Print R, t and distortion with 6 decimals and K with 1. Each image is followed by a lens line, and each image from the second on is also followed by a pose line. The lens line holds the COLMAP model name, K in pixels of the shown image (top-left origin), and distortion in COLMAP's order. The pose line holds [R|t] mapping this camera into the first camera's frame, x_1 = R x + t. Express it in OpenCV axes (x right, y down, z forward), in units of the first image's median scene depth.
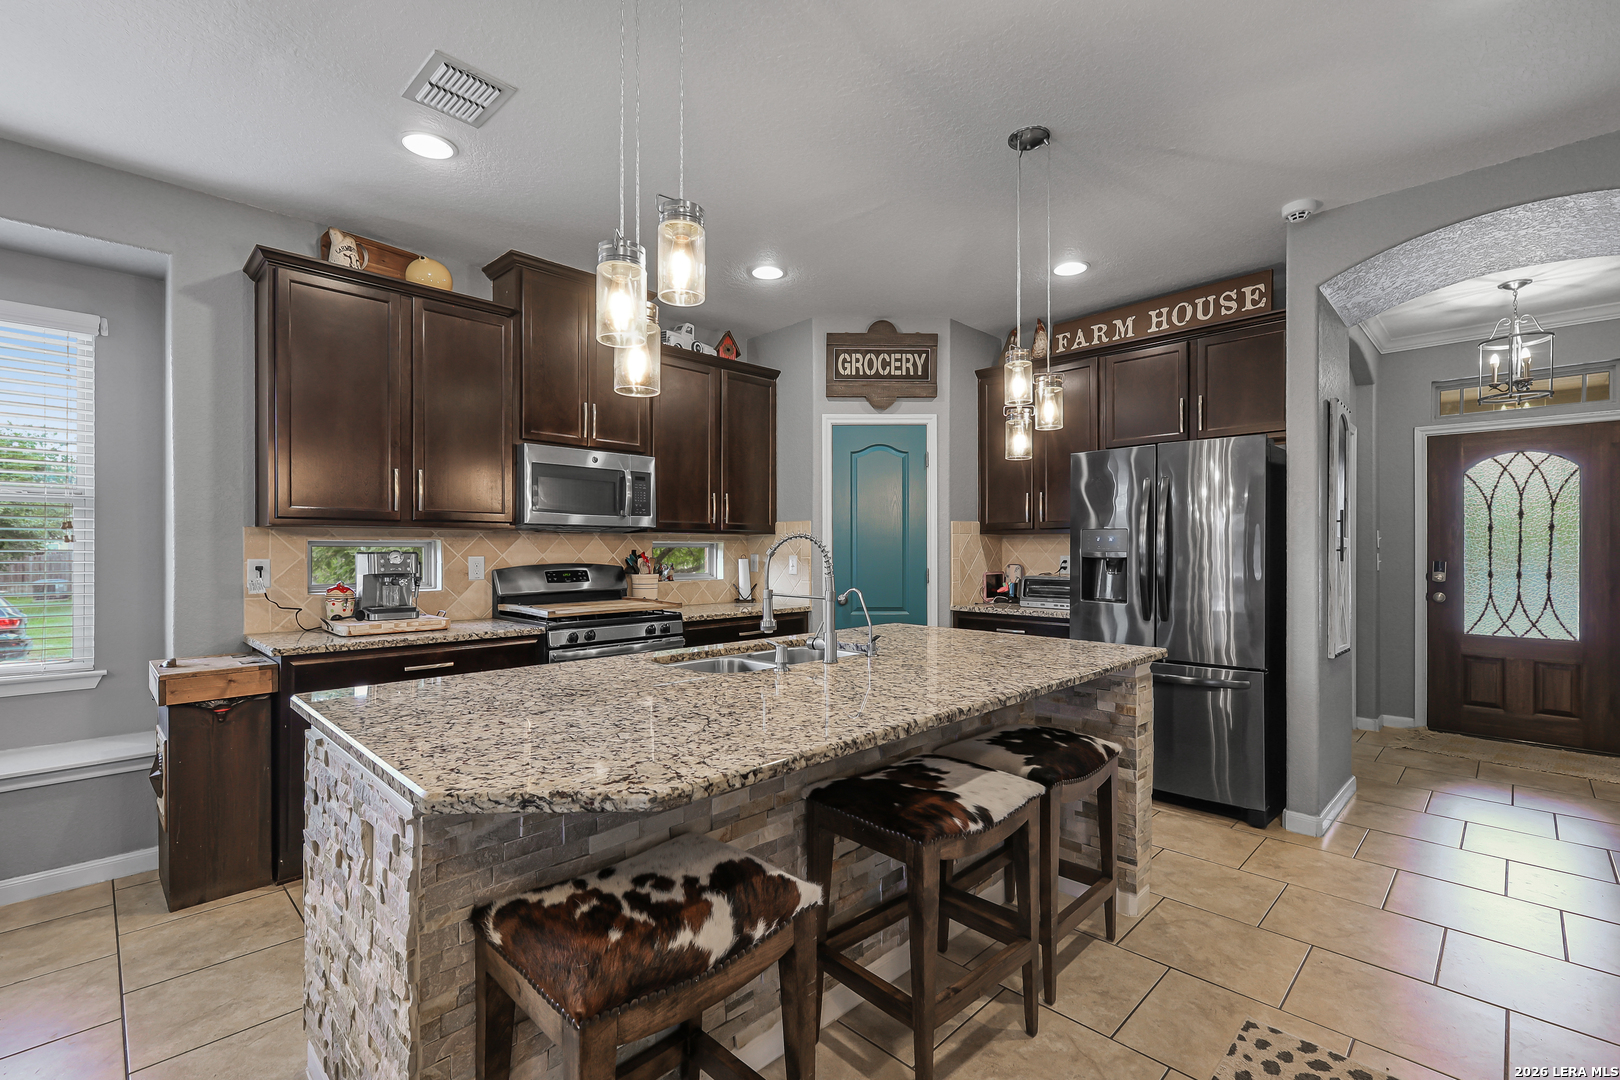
lens RADIAL K [[712.8, 0, 819.0], [0, 712.8, 549.6], [0, 0, 1]] dist [0.004316, -0.000072]
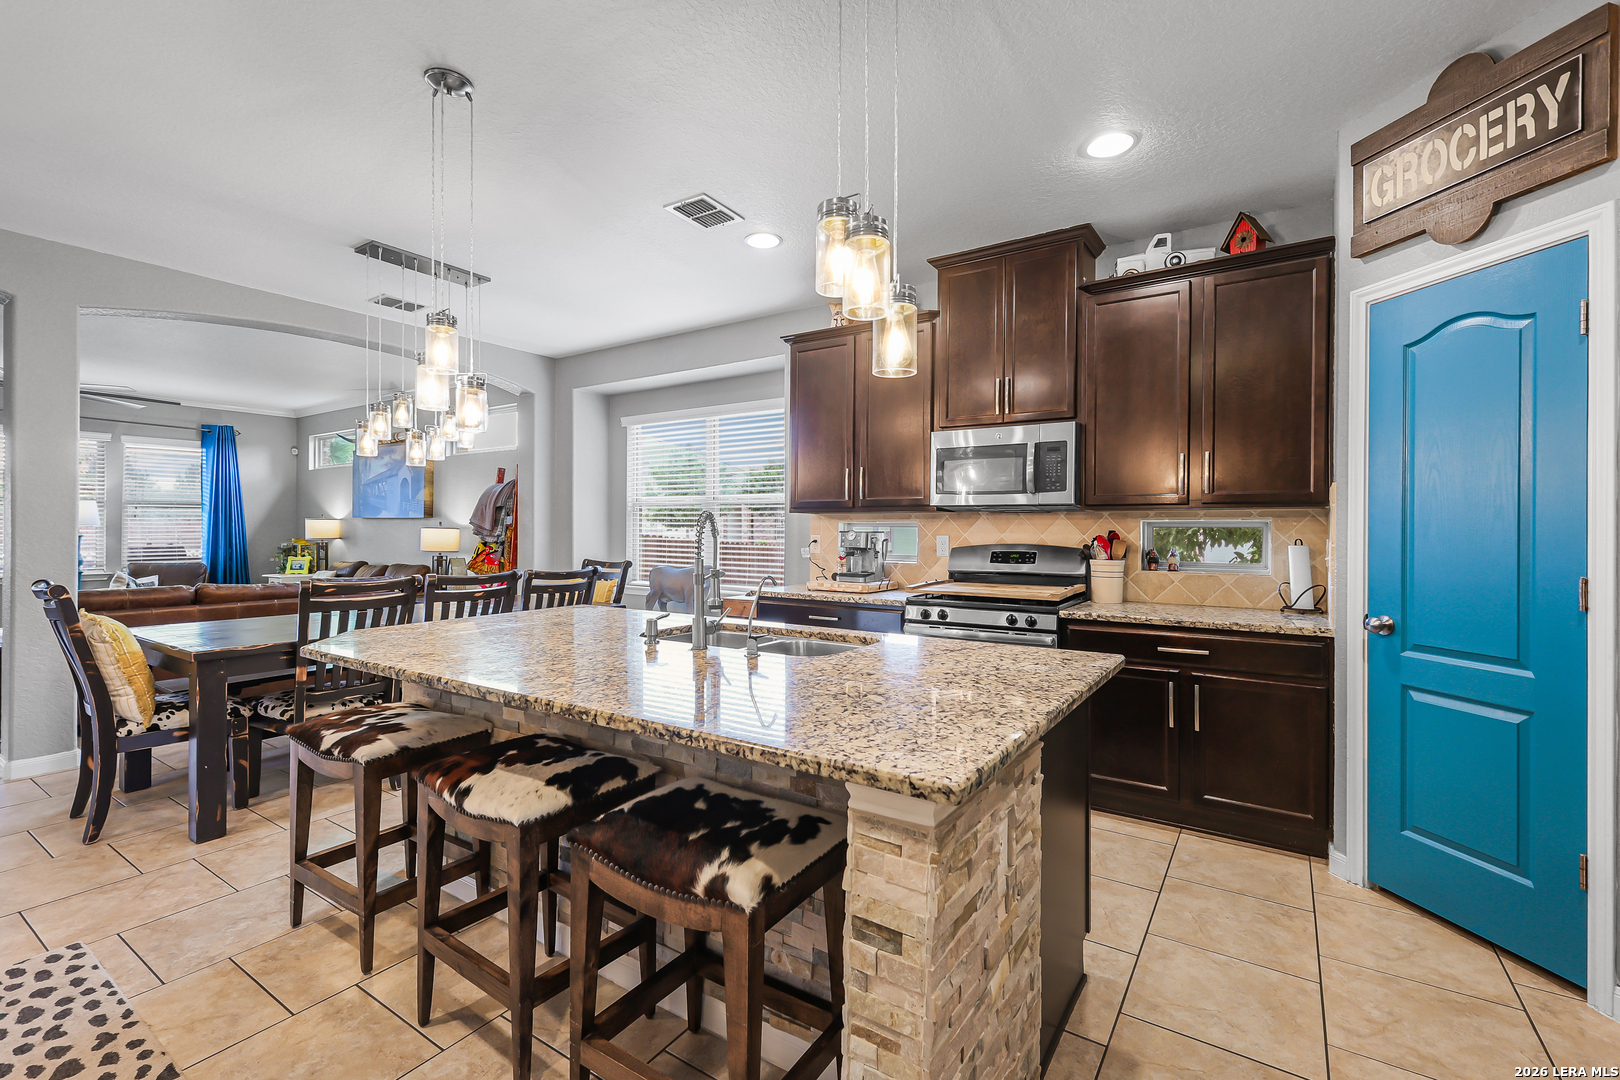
lens RADIAL K [[712.8, 0, 813.8], [0, 712.8, 528.8], [0, 0, 1]] dist [0.004316, -0.000072]
pose [[0.191708, 0.001611, -0.981451, 0.551179], [-0.004248, 0.999991, 0.000811, -0.001238], [0.981443, 0.004014, 0.191713, 0.546728]]
